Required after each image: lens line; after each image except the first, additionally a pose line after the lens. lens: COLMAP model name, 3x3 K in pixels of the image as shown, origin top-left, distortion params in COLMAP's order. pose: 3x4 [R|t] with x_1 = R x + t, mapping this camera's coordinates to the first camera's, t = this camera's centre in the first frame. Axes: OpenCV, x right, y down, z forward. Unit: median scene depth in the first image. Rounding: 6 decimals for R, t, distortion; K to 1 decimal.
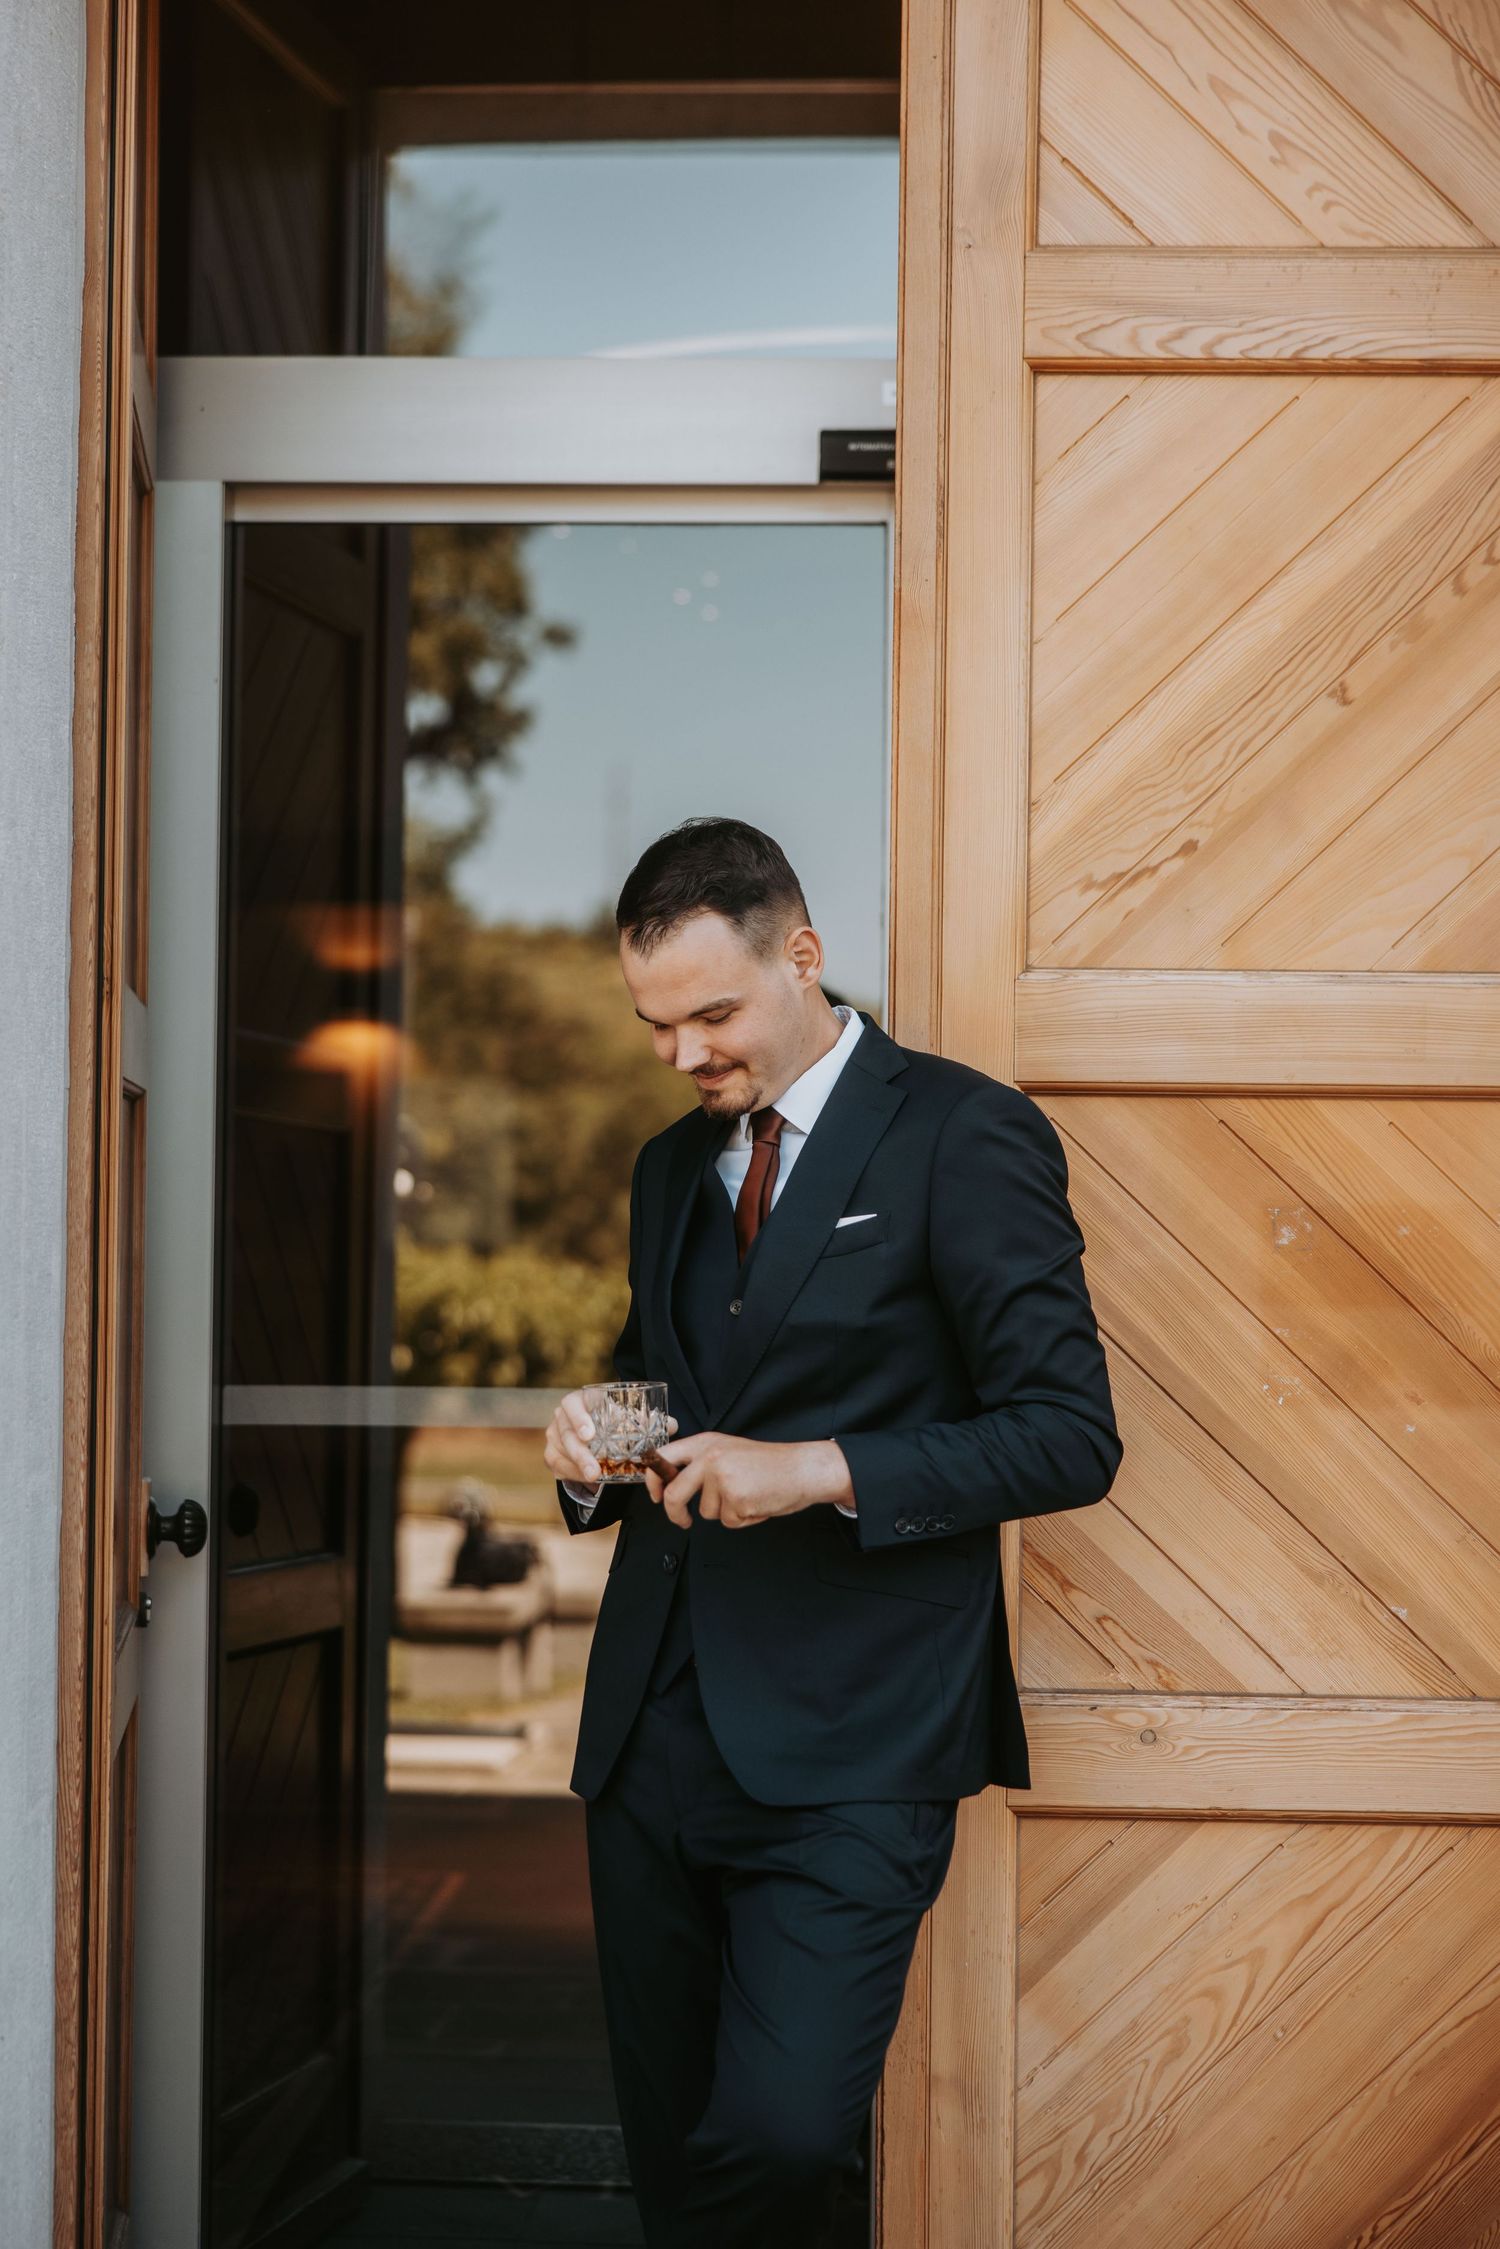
lens RADIAL K [[4334.9, 0, 762.0], [0, 4334.9, 1126.6], [0, 0, 1]] dist [0.010770, 0.000000]
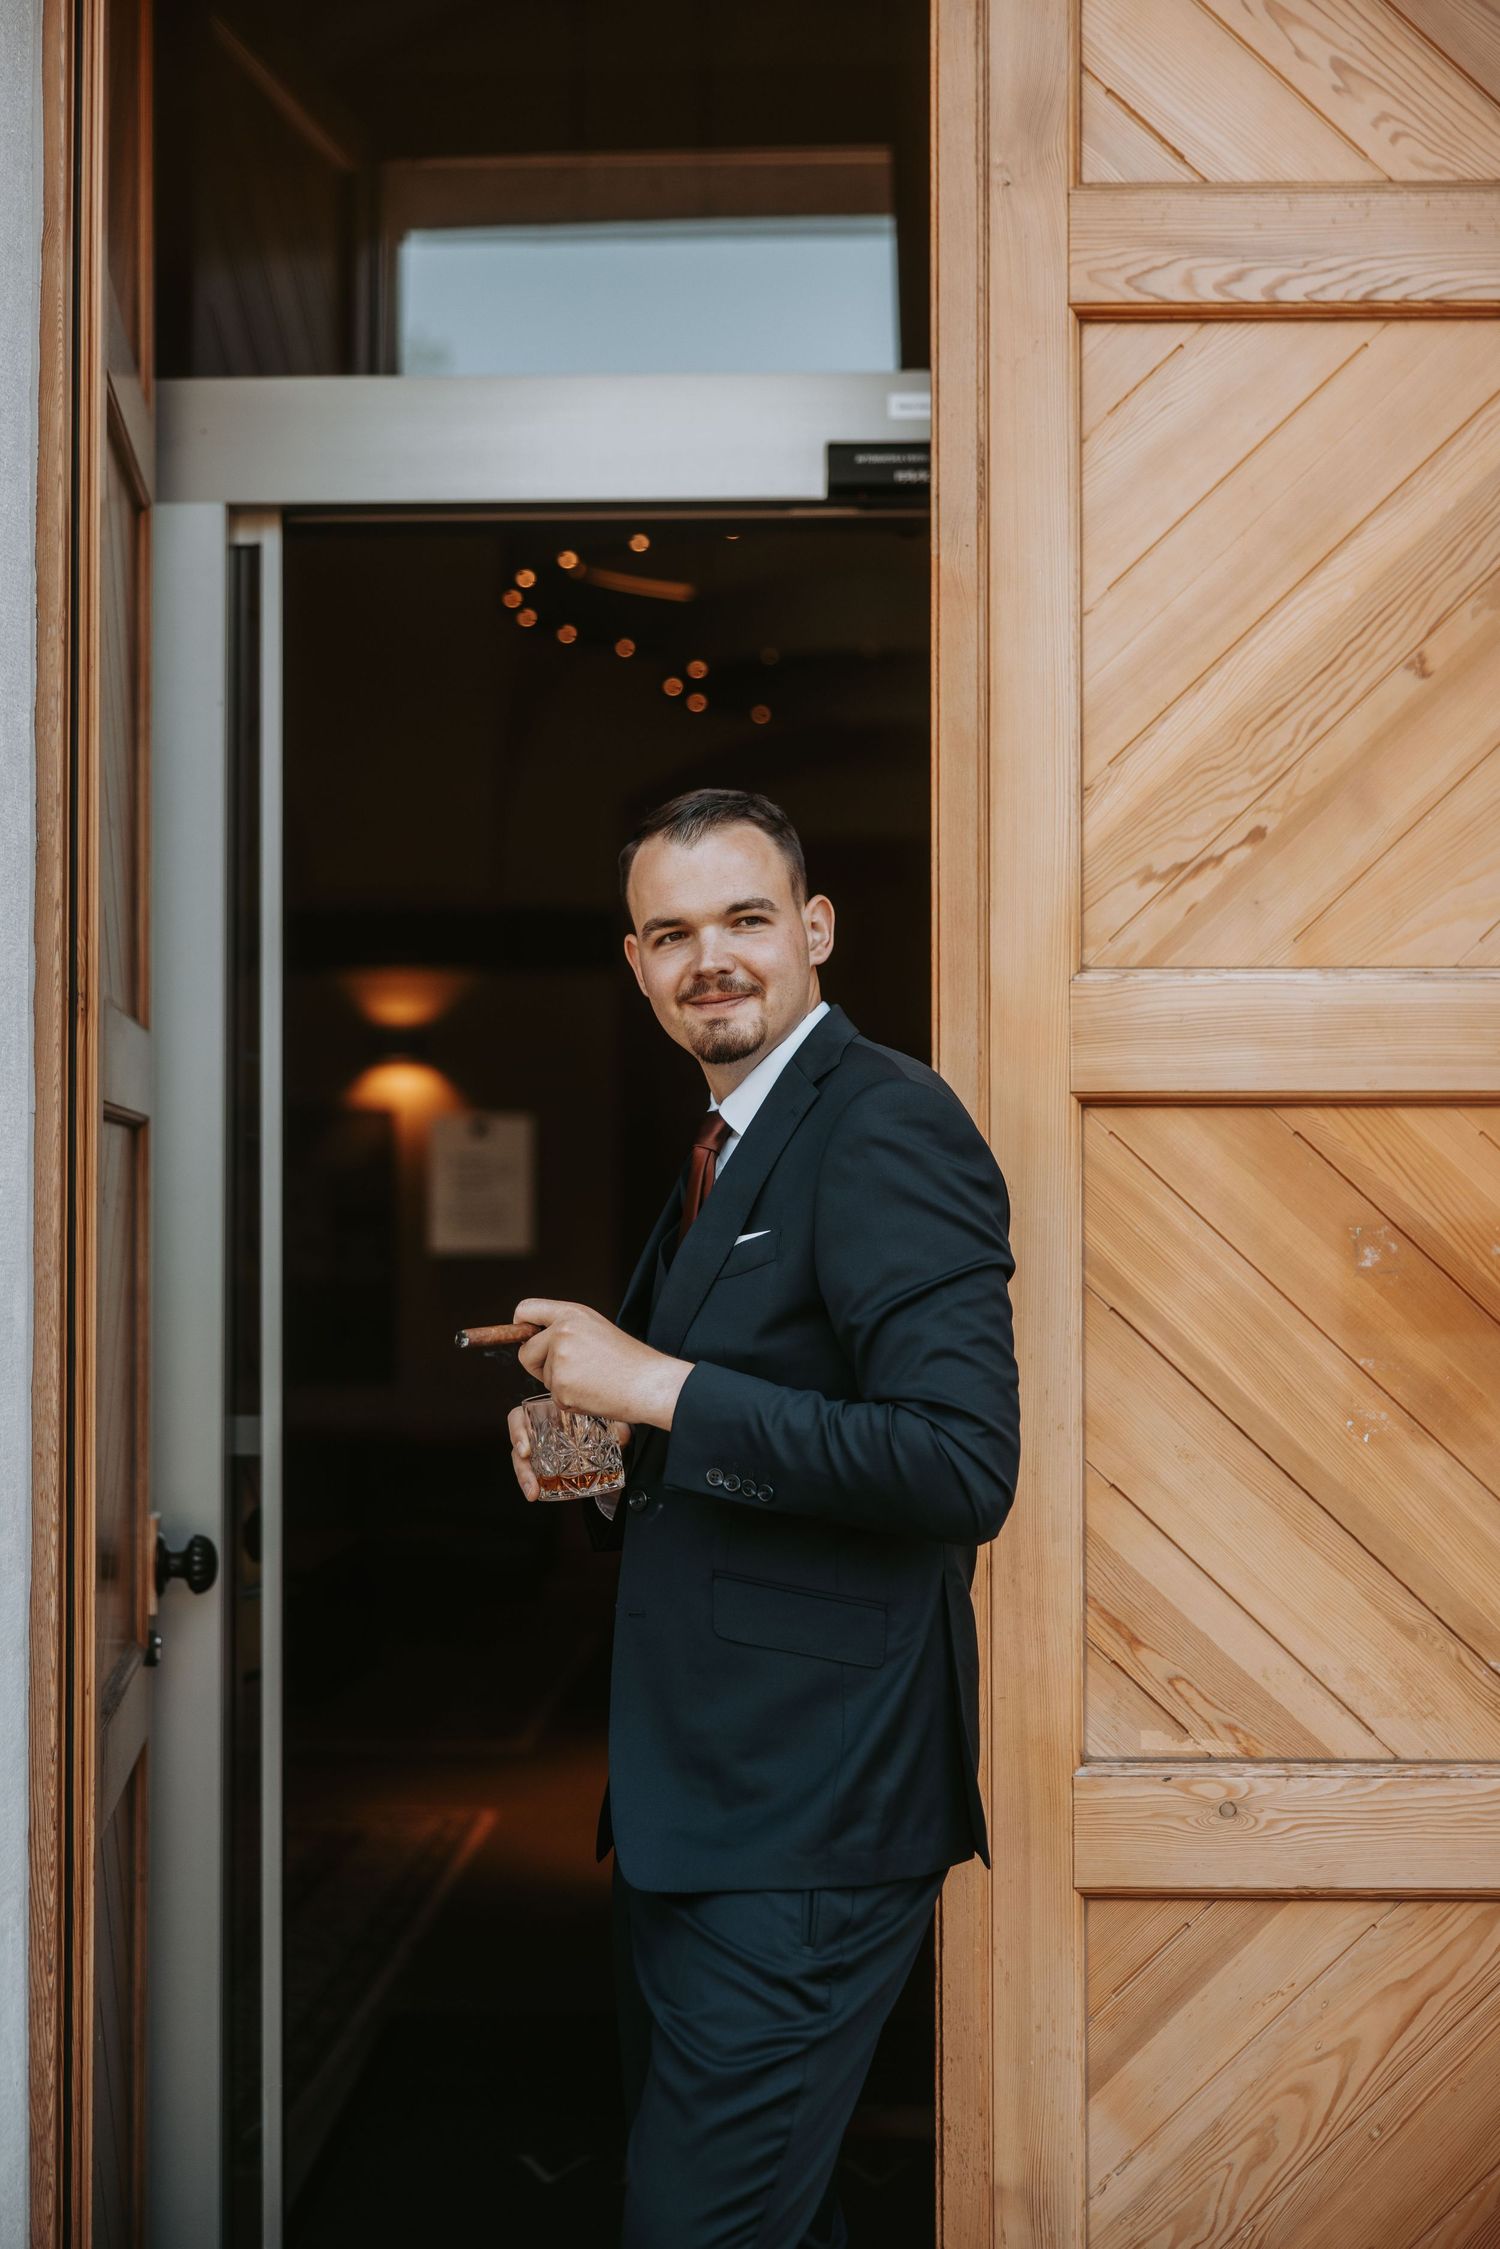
lens RADIAL K [[2699.5, 0, 716.7], [0, 2699.5, 1139.0], [0, 0, 1]] dist [0.009555, 0.000000]
pose [[0.999889, -0.012544, 0.007994, -0.020979], [0.012599, 0.999897, -0.006858, 0.002431], [-0.007907, 0.006958, 0.999945, 0.430285]]
